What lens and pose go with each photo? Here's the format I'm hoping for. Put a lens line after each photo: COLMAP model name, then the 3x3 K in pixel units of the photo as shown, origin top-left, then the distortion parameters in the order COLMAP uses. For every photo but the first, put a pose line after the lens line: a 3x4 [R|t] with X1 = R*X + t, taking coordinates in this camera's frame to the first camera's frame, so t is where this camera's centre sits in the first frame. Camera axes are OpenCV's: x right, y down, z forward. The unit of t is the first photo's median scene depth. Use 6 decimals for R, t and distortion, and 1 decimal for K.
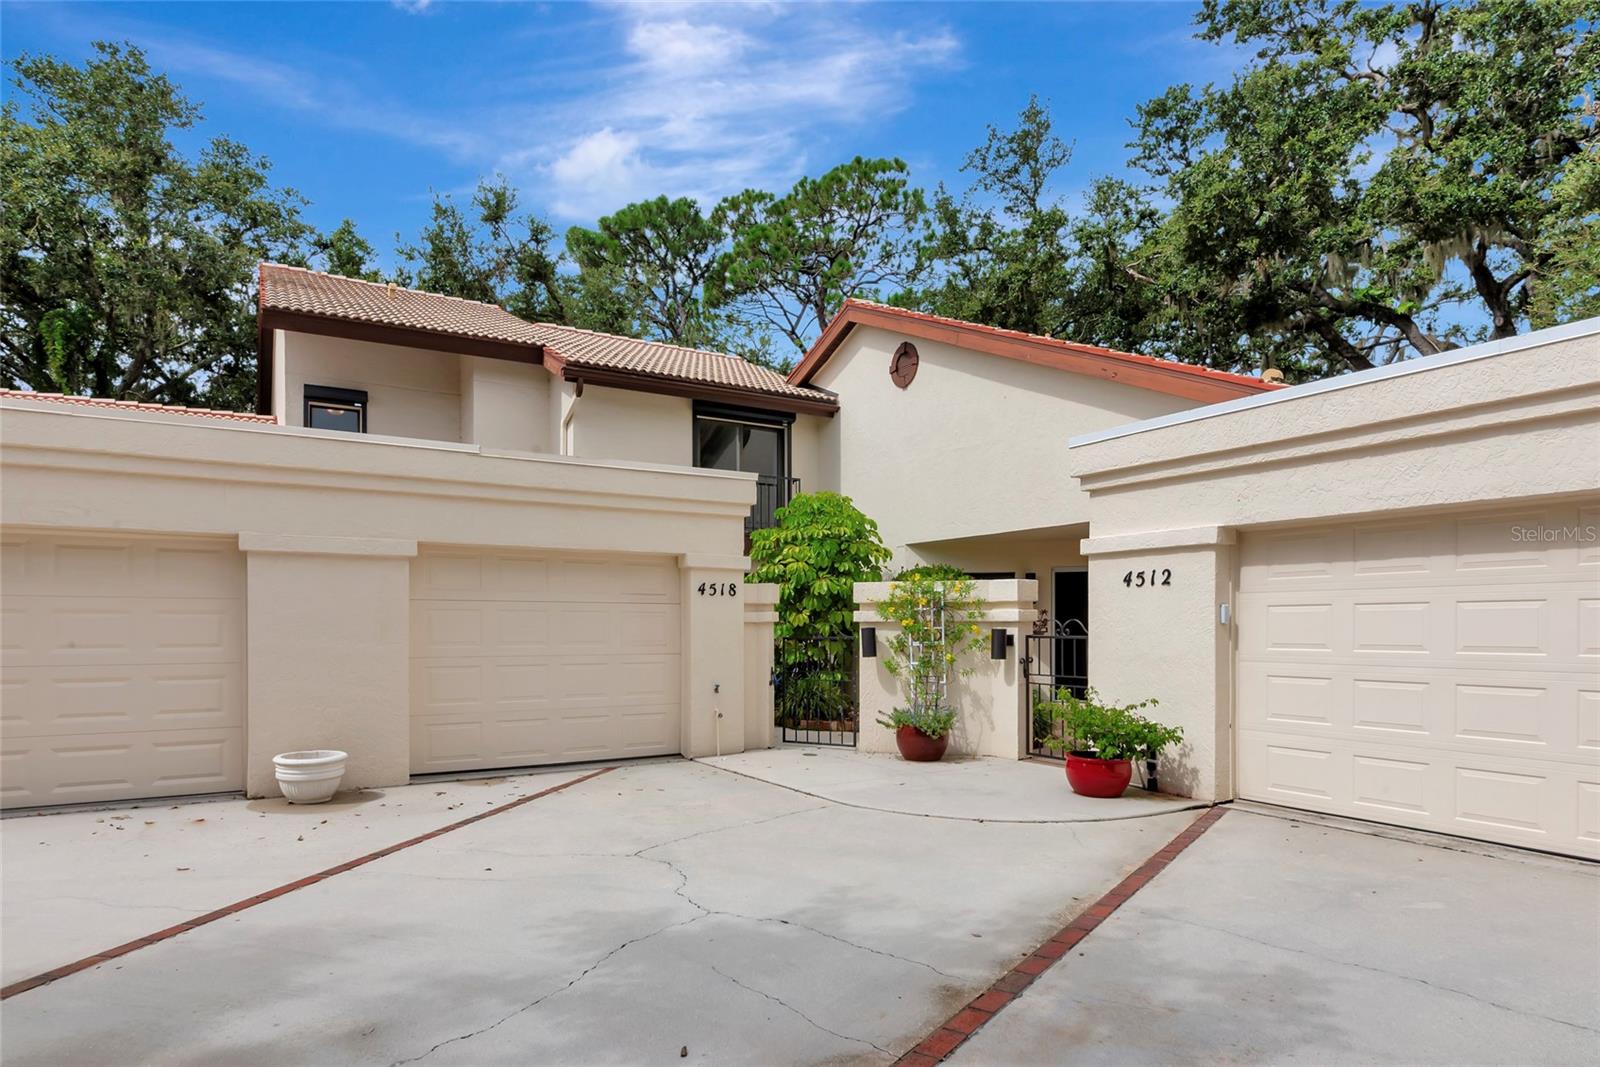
lens RADIAL K [[930.8, 0, 804.5], [0, 930.8, 630.2], [0, 0, 1]] dist [-0.004341, -0.001417]
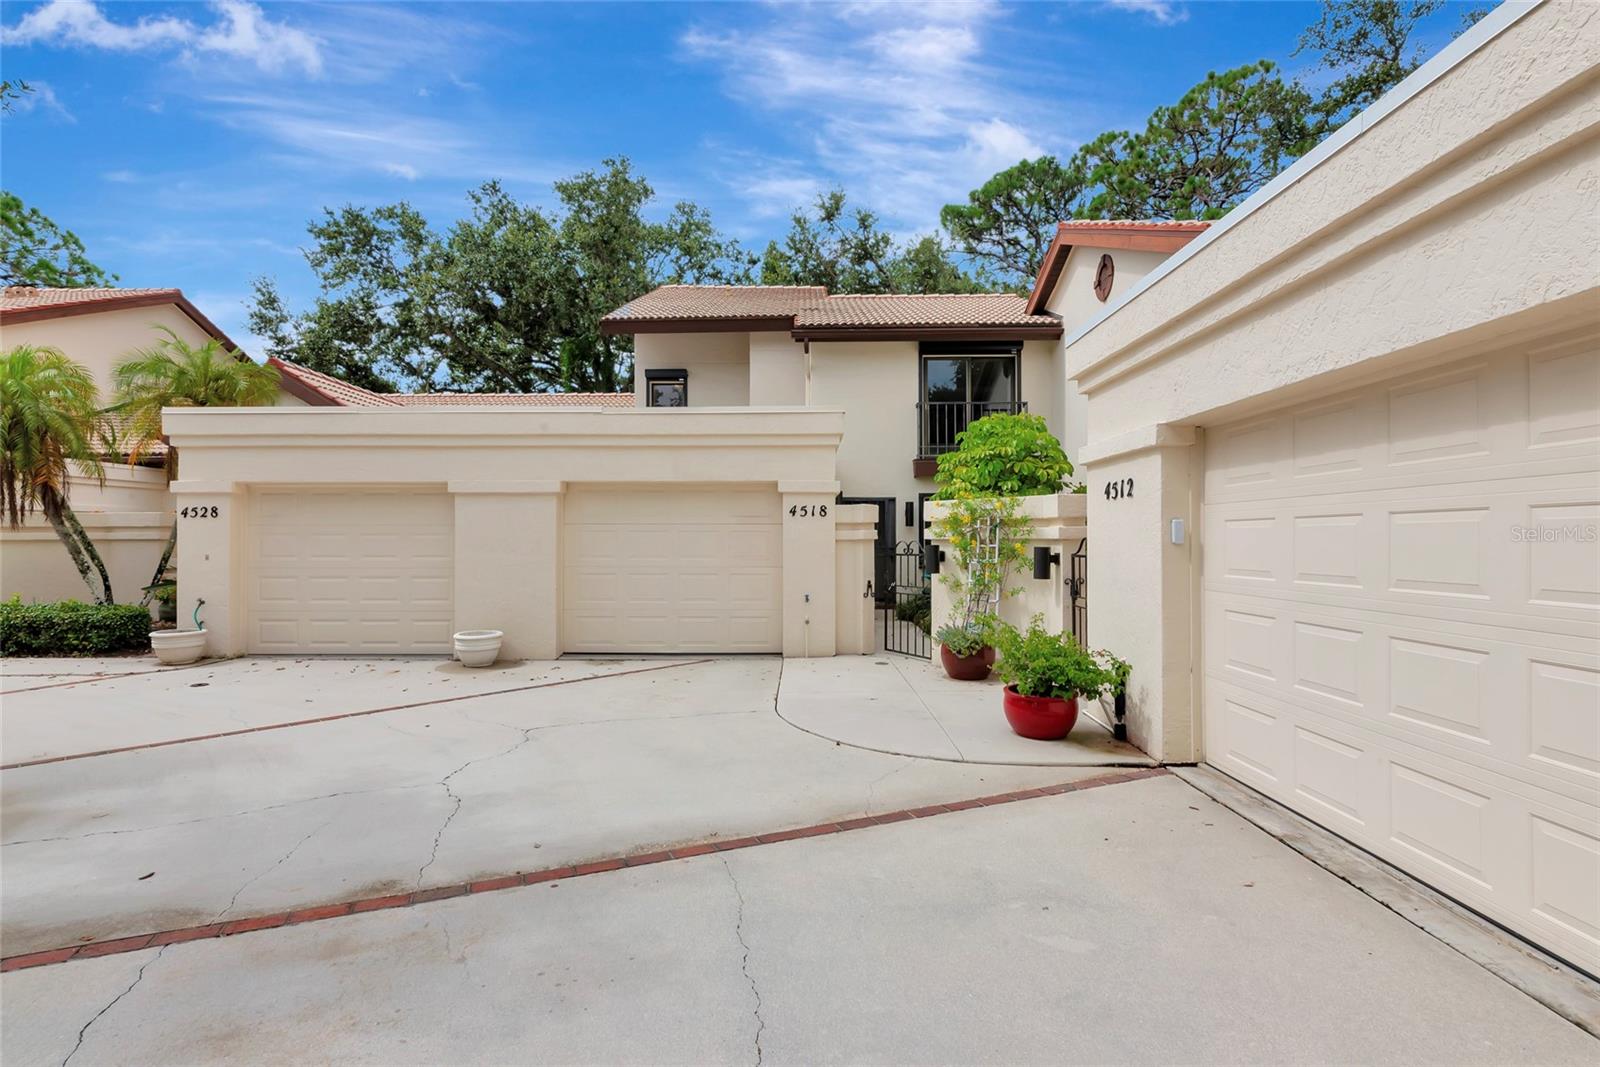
lens RADIAL K [[781.1, 0, 800.0], [0, 781.1, 533.5], [0, 0, 1]] dist [-0.002169, -0.000836]
pose [[0.841743, -0.004966, -0.539856, 0.410486], [-0.001506, 0.999932, -0.011546, -0.005174], [0.539877, 0.010532, 0.841678, 0.190445]]
